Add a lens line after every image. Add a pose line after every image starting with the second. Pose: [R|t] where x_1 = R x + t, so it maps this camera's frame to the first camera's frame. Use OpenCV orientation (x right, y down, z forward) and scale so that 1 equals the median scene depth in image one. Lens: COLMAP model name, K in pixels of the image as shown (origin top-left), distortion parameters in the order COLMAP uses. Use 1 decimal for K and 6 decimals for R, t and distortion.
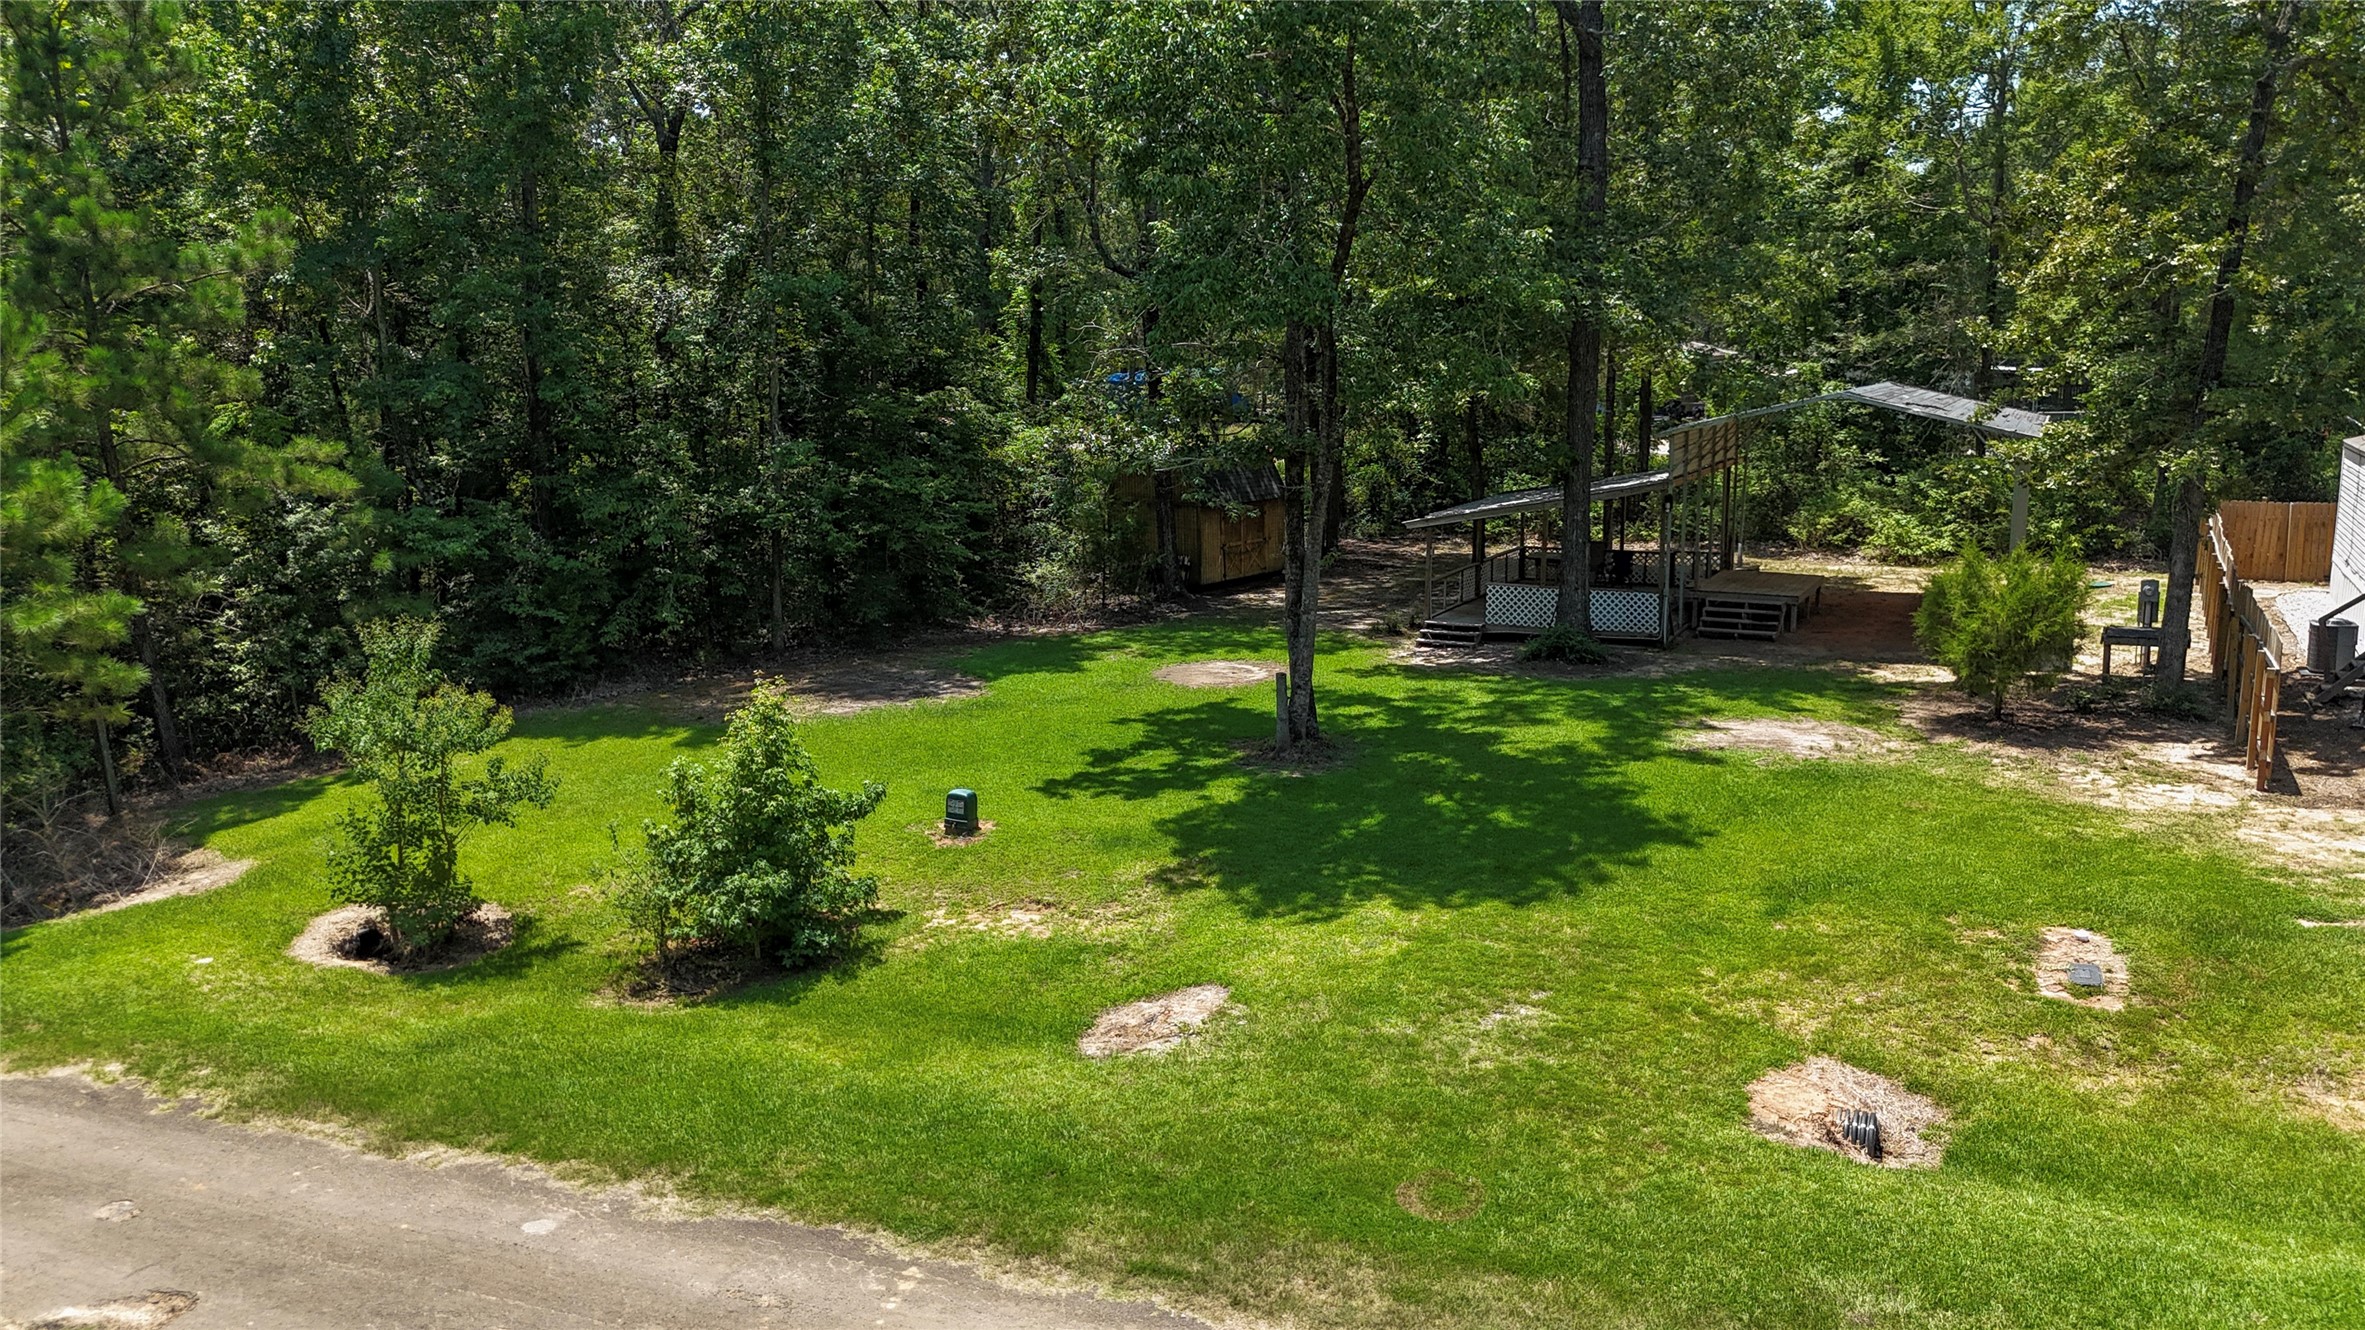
lens RADIAL K [[1702.7, 0, 1134.6], [0, 1702.7, 676.9], [0, 0, 1]] dist [0.025016, 0.005285]
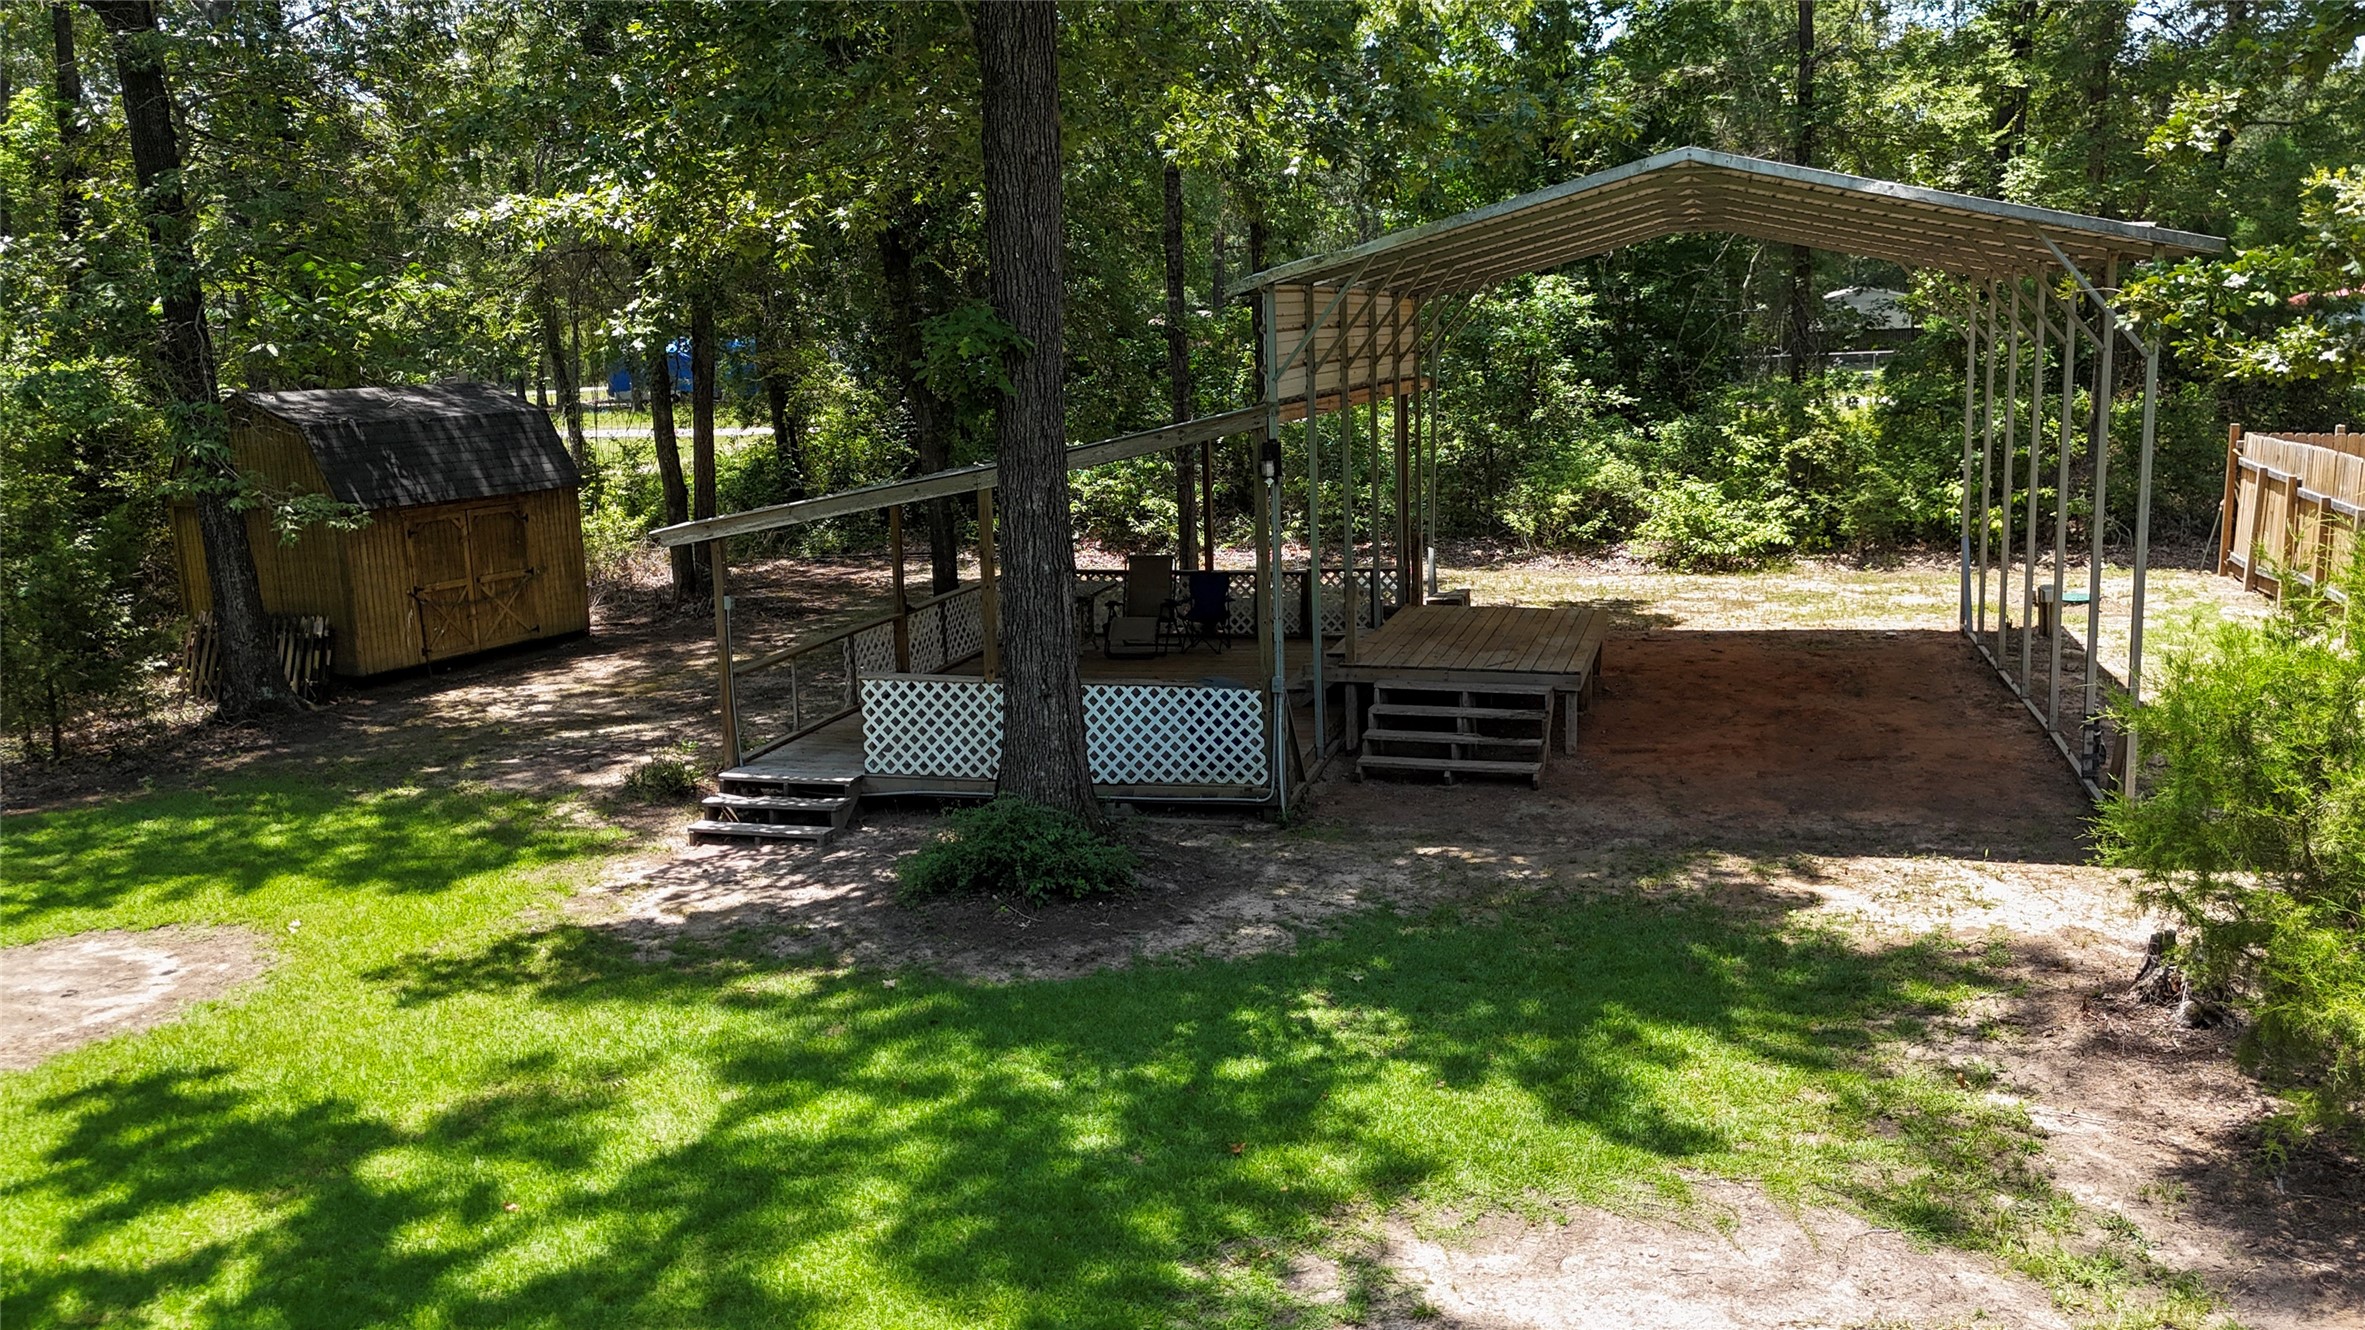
lens RADIAL K [[1853.3, 0, 1173.0], [0, 1853.3, 661.8], [0, 0, 1]] dist [0.099682, -0.102947]
pose [[0.976569, -0.052391, 0.208729, 0.253234], [0.056106, 0.998354, -0.011912, -0.065711], [-0.207762, 0.023344, 0.977901, 0.745856]]
